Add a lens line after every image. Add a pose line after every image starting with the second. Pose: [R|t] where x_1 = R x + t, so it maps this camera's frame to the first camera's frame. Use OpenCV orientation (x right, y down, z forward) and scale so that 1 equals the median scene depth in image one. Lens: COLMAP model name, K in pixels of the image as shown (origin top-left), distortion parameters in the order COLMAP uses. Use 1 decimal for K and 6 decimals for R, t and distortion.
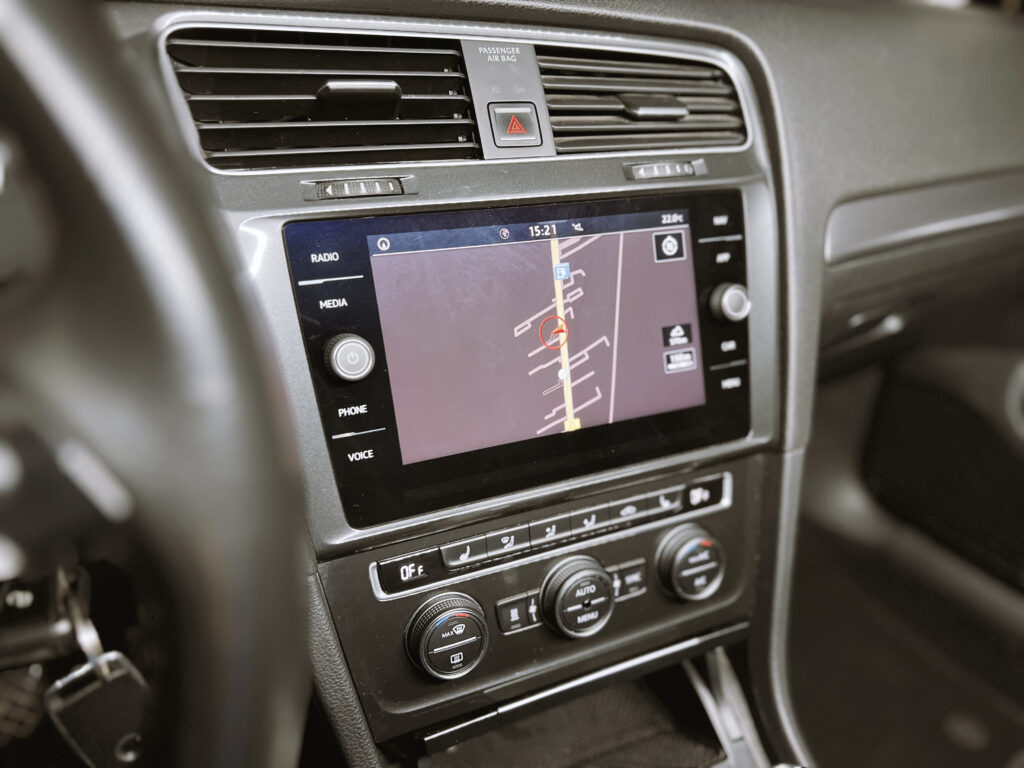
lens RADIAL K [[772.2, 0, 507.8], [0, 772.2, 388.8], [0, 0, 1]] dist [-0.000039, -0.009898]
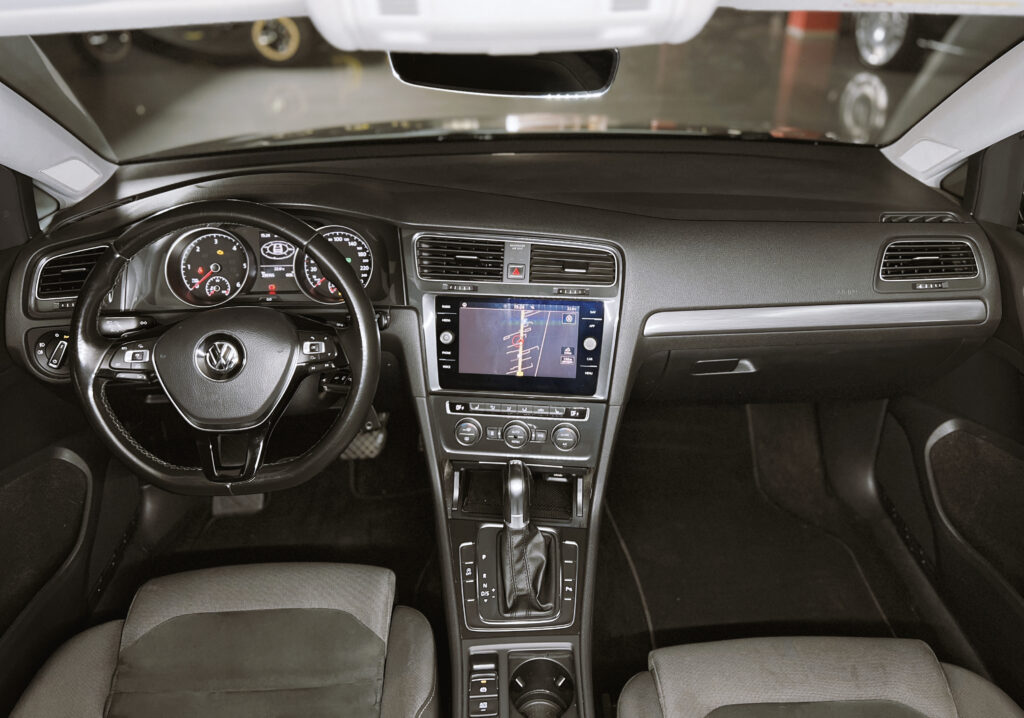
lens RADIAL K [[832.3, 0, 511.1], [0, 832.3, 324.0], [0, 0, 1]] dist [0.189422, -0.273647]
pose [[0.842931, 0.192959, -0.502230, 1.591758], [-0.190659, 0.980027, 0.056533, -0.306767], [0.503107, 0.048101, 0.862884, -1.722678]]
